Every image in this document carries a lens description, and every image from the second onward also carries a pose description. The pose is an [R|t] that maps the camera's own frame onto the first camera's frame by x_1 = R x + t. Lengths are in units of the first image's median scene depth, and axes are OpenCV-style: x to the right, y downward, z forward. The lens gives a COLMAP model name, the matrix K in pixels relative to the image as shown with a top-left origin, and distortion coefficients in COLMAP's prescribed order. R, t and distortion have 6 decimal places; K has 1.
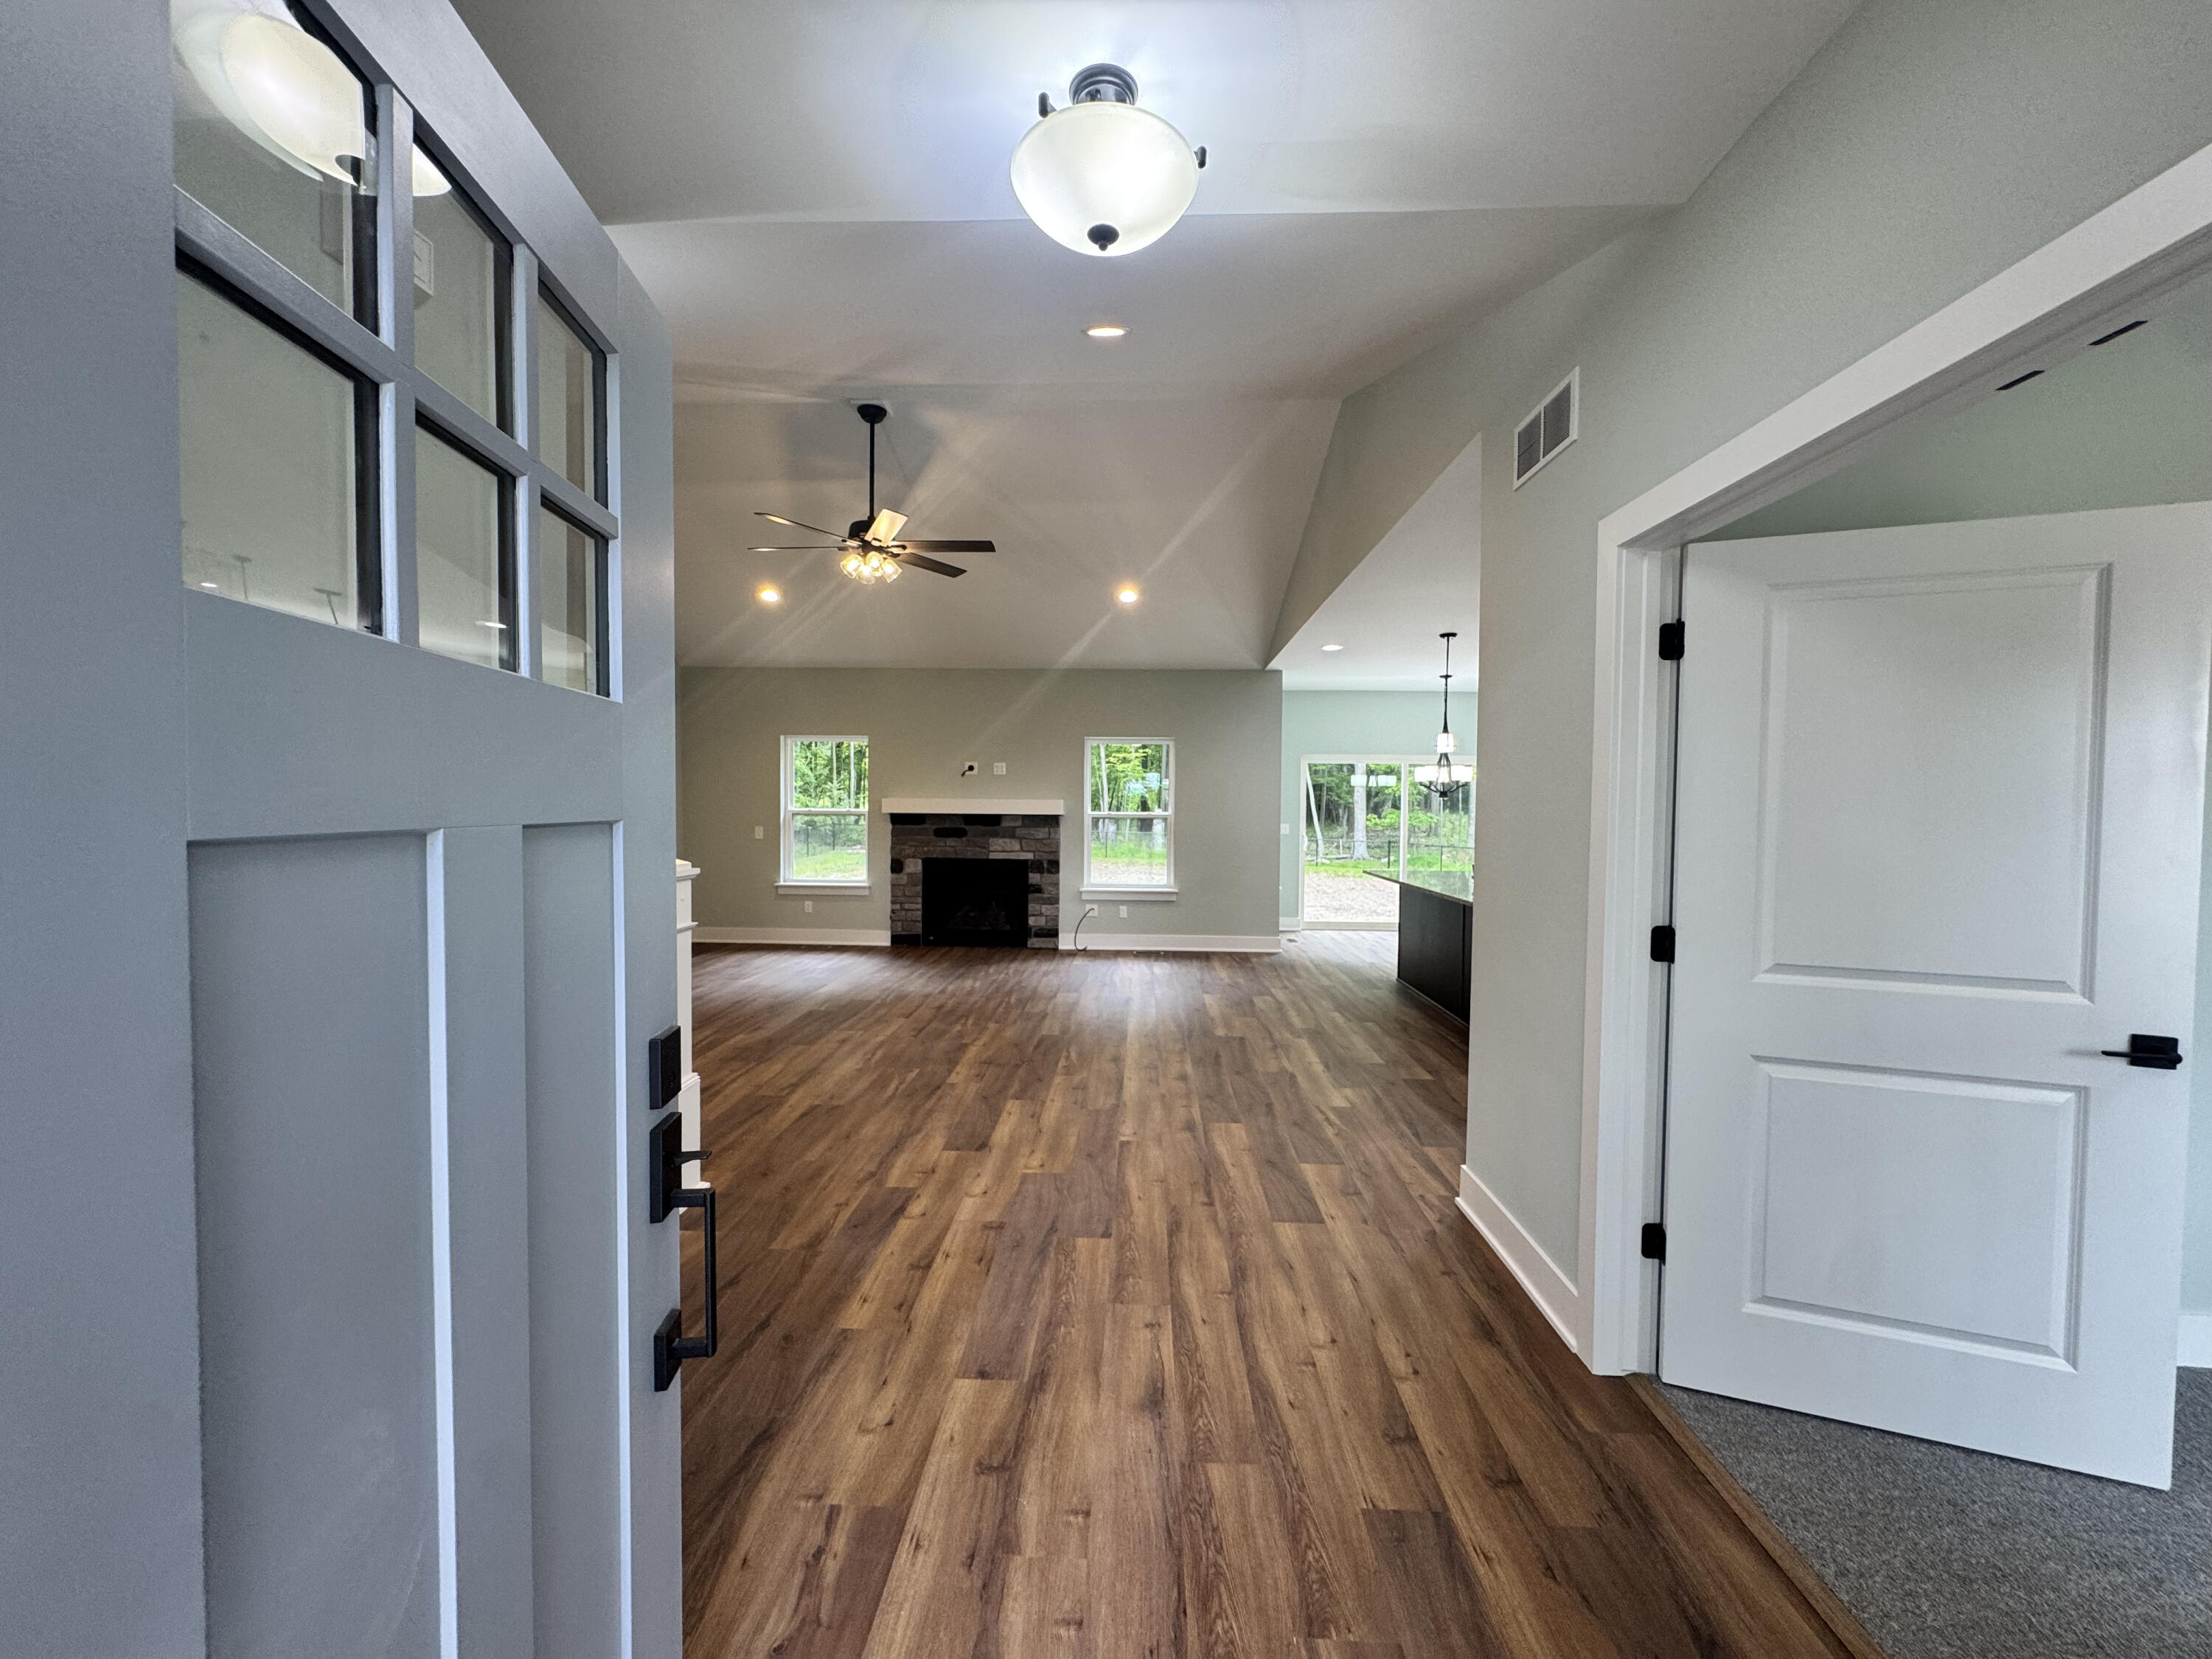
lens RADIAL K [[880.6, 0, 1106.3], [0, 880.6, 828.8], [0, 0, 1]] dist [-0.001366, 0.000181]
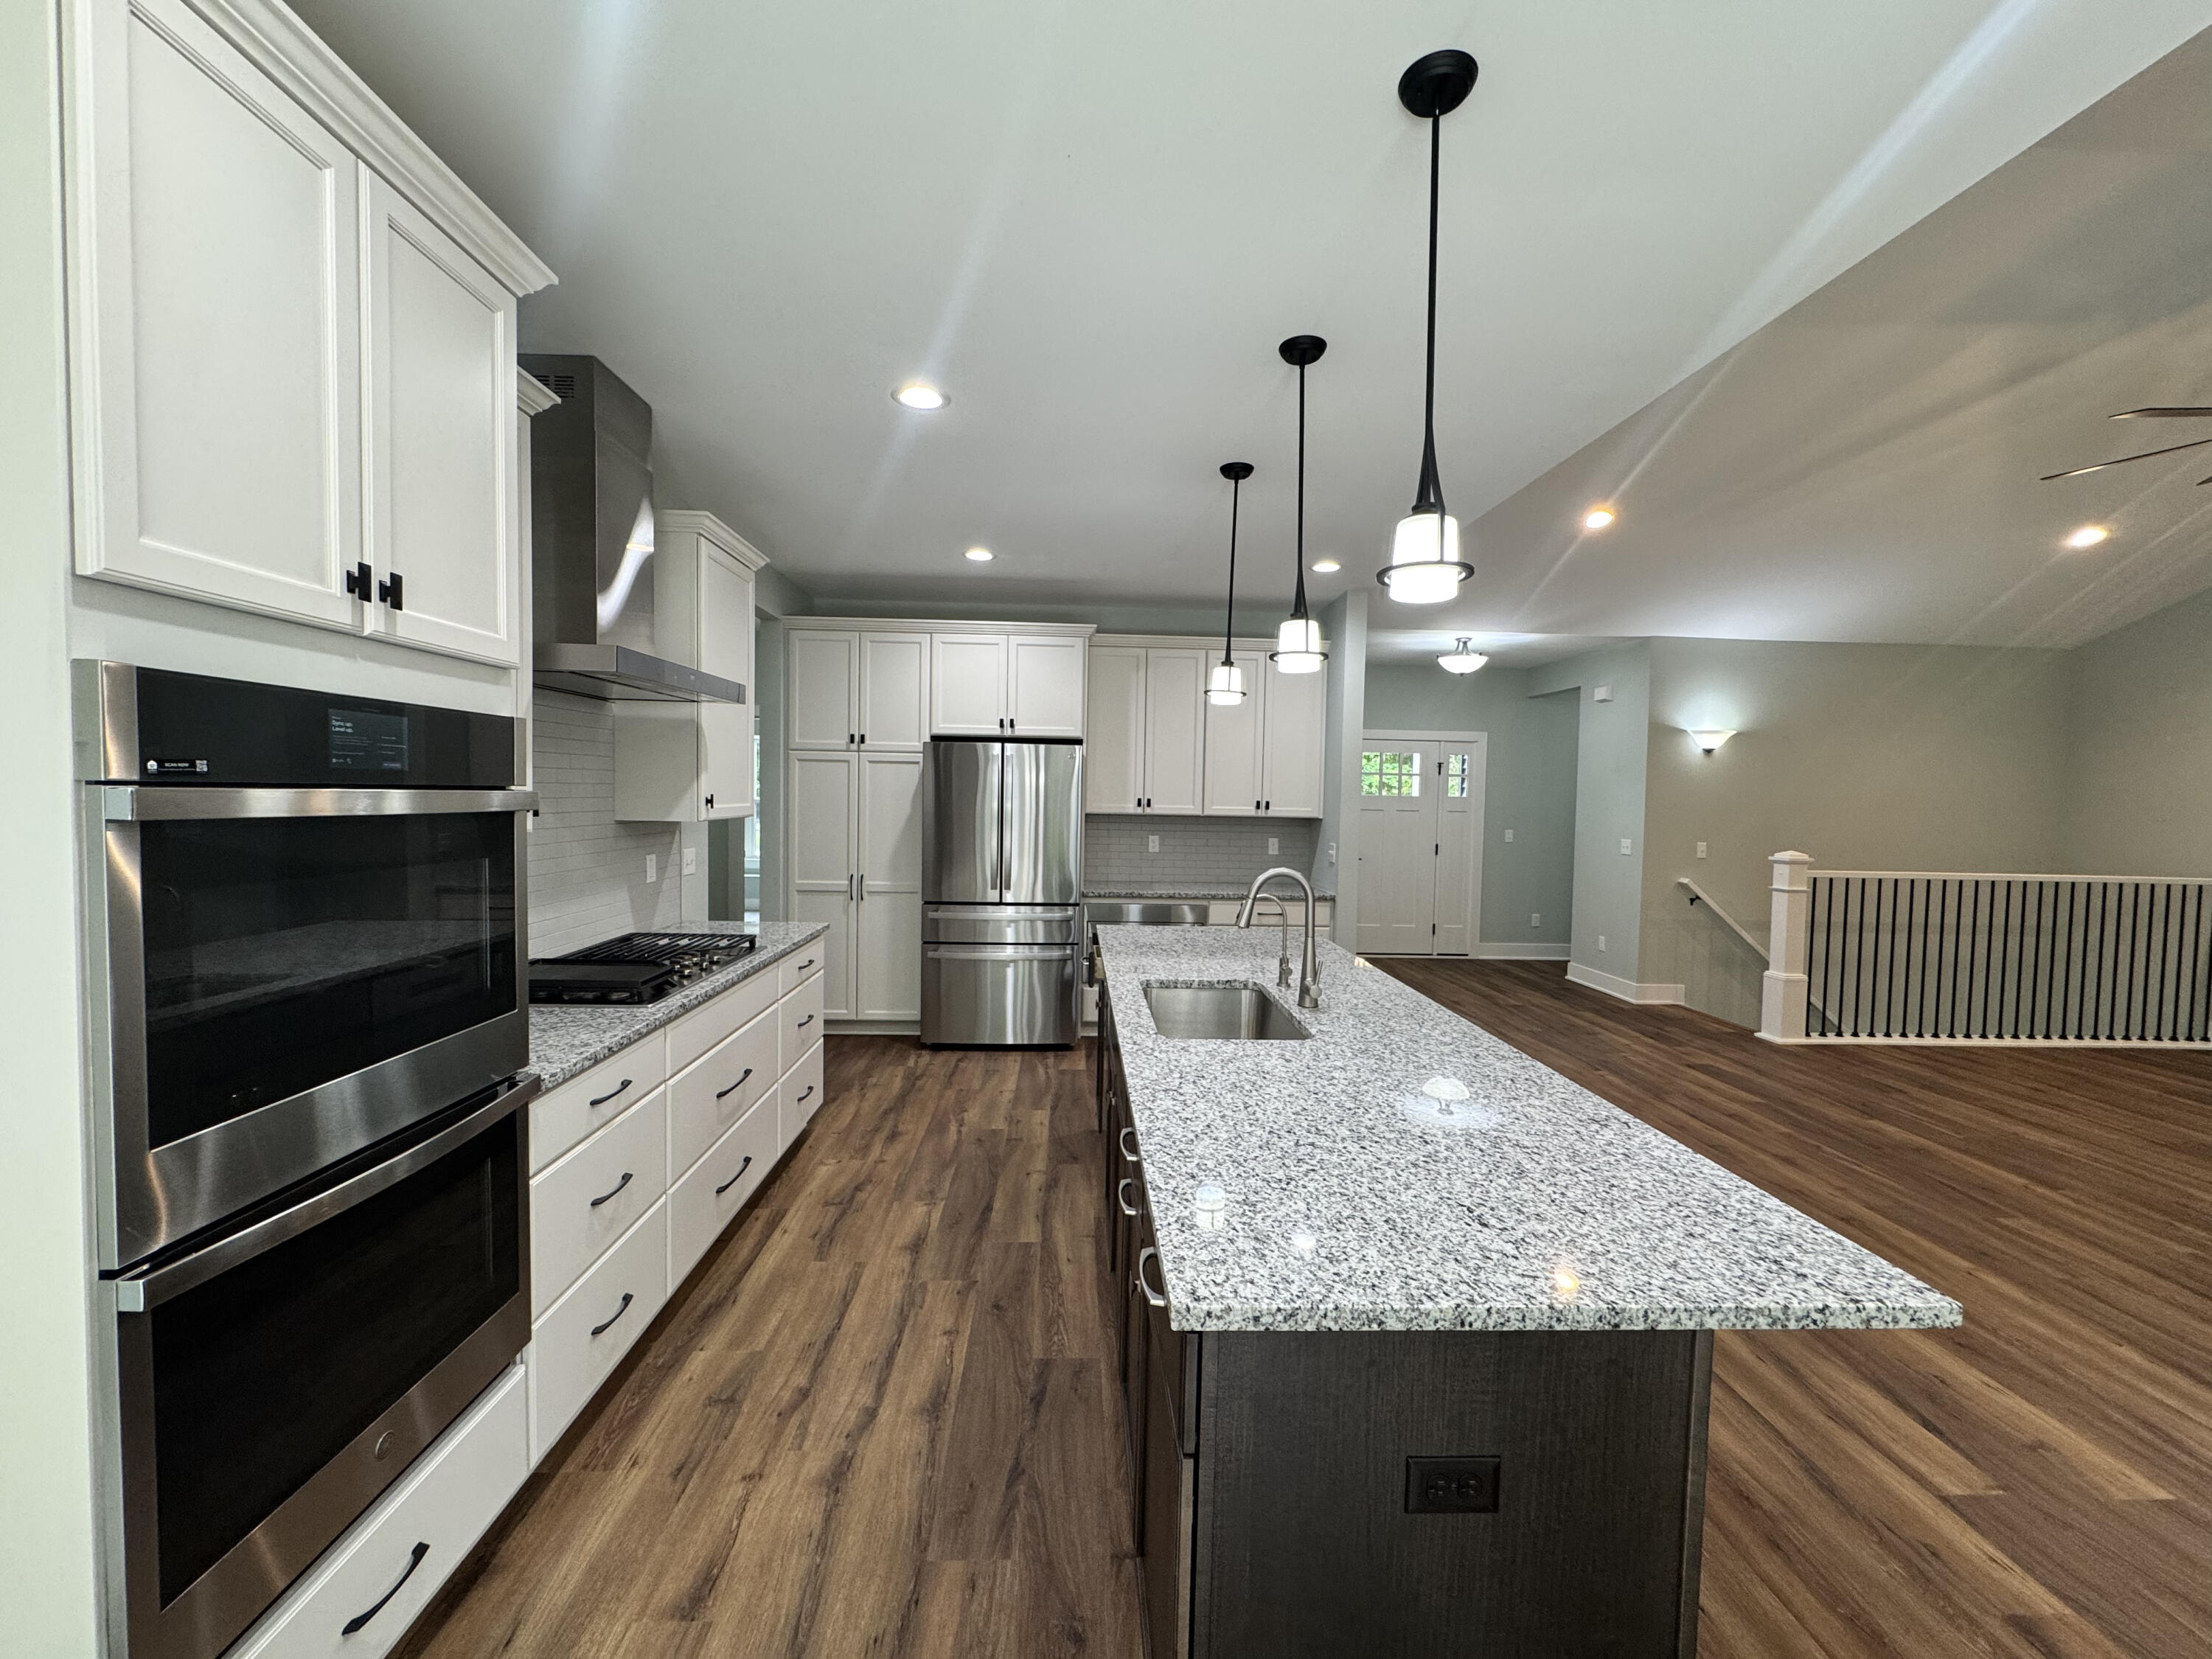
lens RADIAL K [[880.6, 0, 1106.3], [0, 880.6, 828.8], [0, 0, 1]] dist [-0.001366, 0.000181]
pose [[-0.996063, -0.027982, -0.084118, 0.689276], [-0.033597, 0.997248, 0.066095, -0.056015], [0.082037, 0.068661, -0.994261, 1.739666]]
